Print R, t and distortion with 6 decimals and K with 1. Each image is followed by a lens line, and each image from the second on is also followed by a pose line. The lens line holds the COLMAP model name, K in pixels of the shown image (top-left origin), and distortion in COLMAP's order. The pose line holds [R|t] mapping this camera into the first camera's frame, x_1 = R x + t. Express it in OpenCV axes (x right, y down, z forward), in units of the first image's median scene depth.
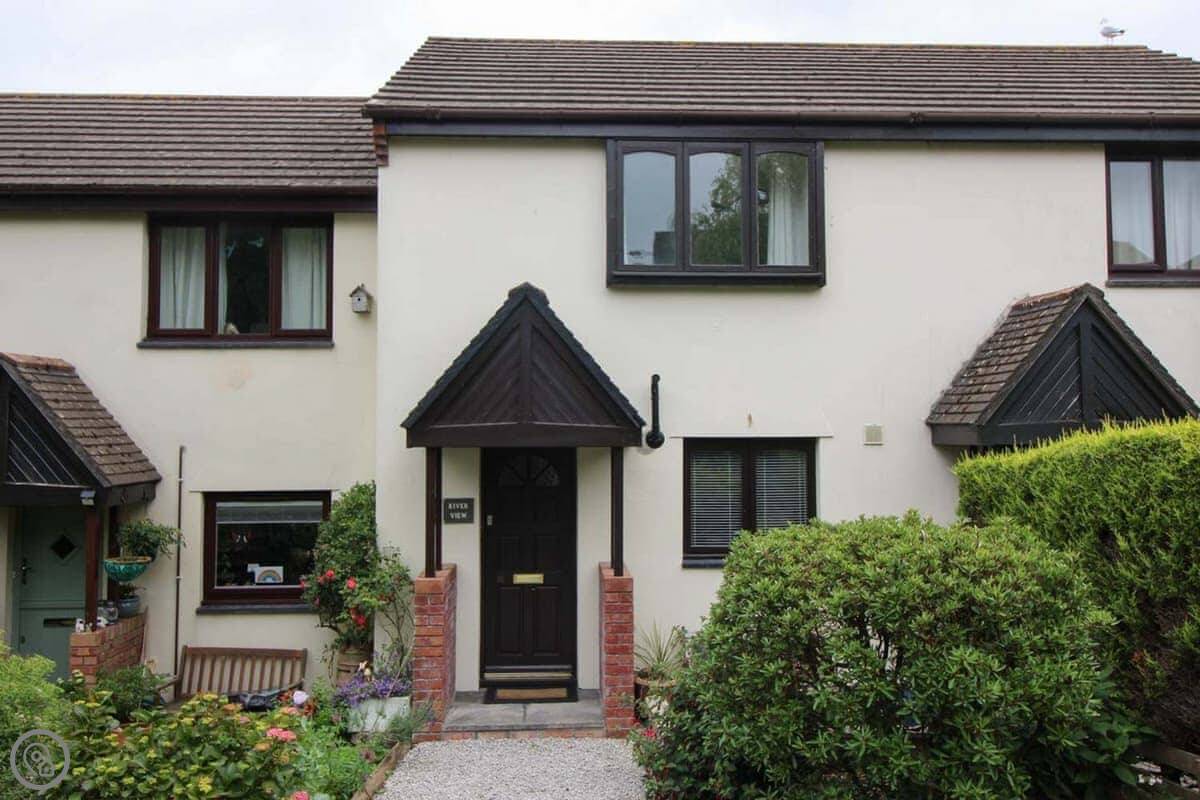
lens RADIAL K [[950.2, 0, 595.2], [0, 950.2, 380.2], [0, 0, 1]] dist [0.004359, 0.002160]
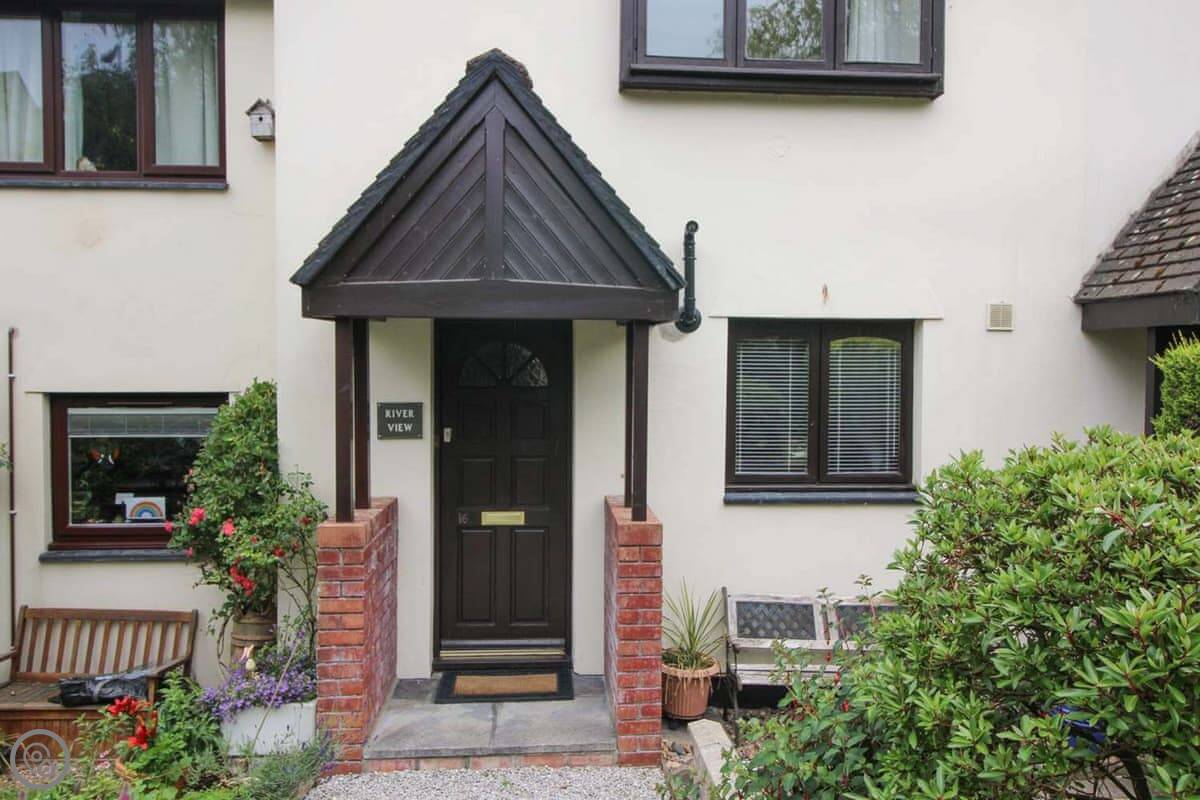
lens RADIAL K [[950.2, 0, 595.2], [0, 950.2, 380.2], [0, 0, 1]] dist [0.004359, 0.002160]
pose [[0.999901, 0.007249, 0.012054, -0.012161], [-0.008221, 0.996543, 0.082665, 0.051249], [-0.011413, -0.082756, 0.996504, 0.322337]]
